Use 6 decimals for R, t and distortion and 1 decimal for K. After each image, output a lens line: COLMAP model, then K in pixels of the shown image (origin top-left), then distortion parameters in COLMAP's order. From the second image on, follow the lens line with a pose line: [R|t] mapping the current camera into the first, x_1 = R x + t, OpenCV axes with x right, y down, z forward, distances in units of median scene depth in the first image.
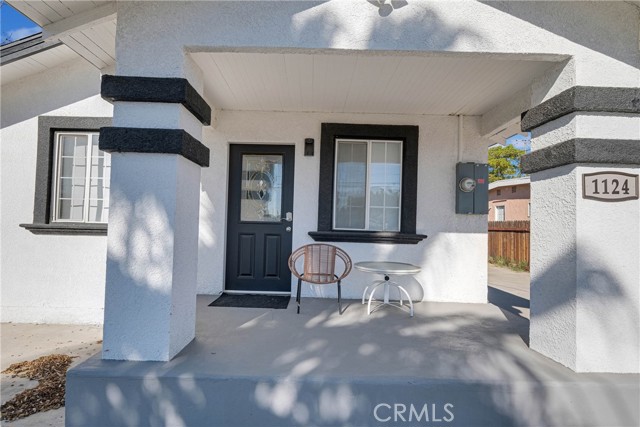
lens RADIAL K [[338.5, 0, 312.8], [0, 338.5, 216.5], [0, 0, 1]] dist [0.001347, 0.000218]
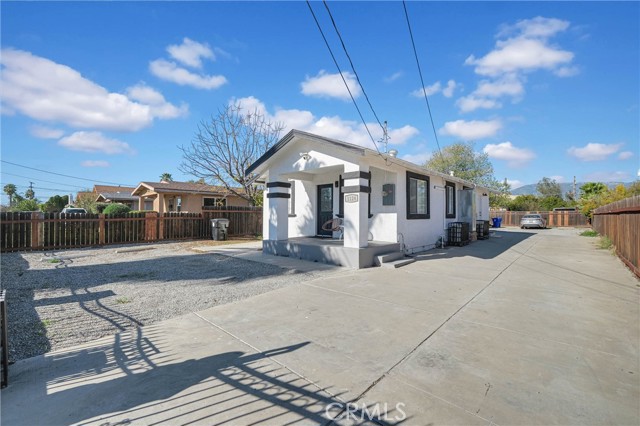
lens RADIAL K [[278.0, 0, 316.0], [0, 278.0, 214.4], [0, 0, 1]] dist [-0.001668, -0.000087]
pose [[0.732832, -0.025650, -0.679926, 1.427058], [0.035978, 0.999352, 0.001077, 0.036165], [0.679458, -0.025252, 0.733280, -0.807348]]
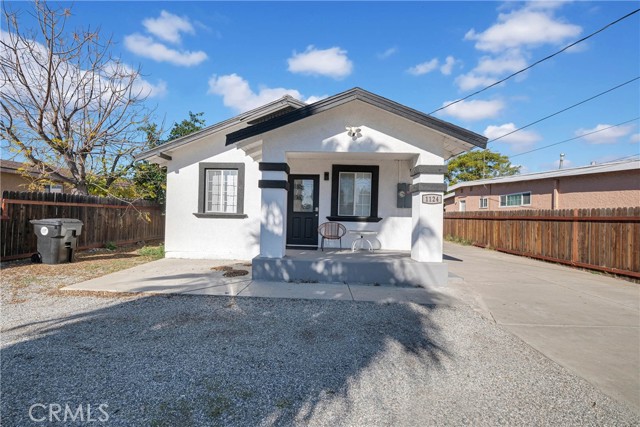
lens RADIAL K [[298.2, 0, 313.3], [0, 298.2, 215.6], [0, 0, 1]] dist [-0.000471, -0.000027]
pose [[0.999246, -0.001565, -0.038801, -0.020919], [0.002532, 0.999687, 0.024895, -0.006906], [0.038750, -0.024975, 0.998937, -0.854488]]
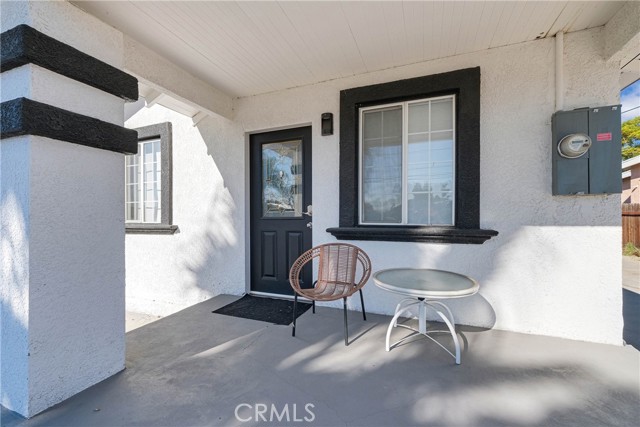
lens RADIAL K [[278.0, 0, 316.0], [0, 278.0, 214.9], [0, 0, 1]] dist [-0.001668, -0.000087]
pose [[0.928505, -0.032138, -0.369928, 0.206222], [0.040889, 0.999038, 0.015837, 0.001482], [0.369063, -0.029830, 0.928926, 0.366465]]
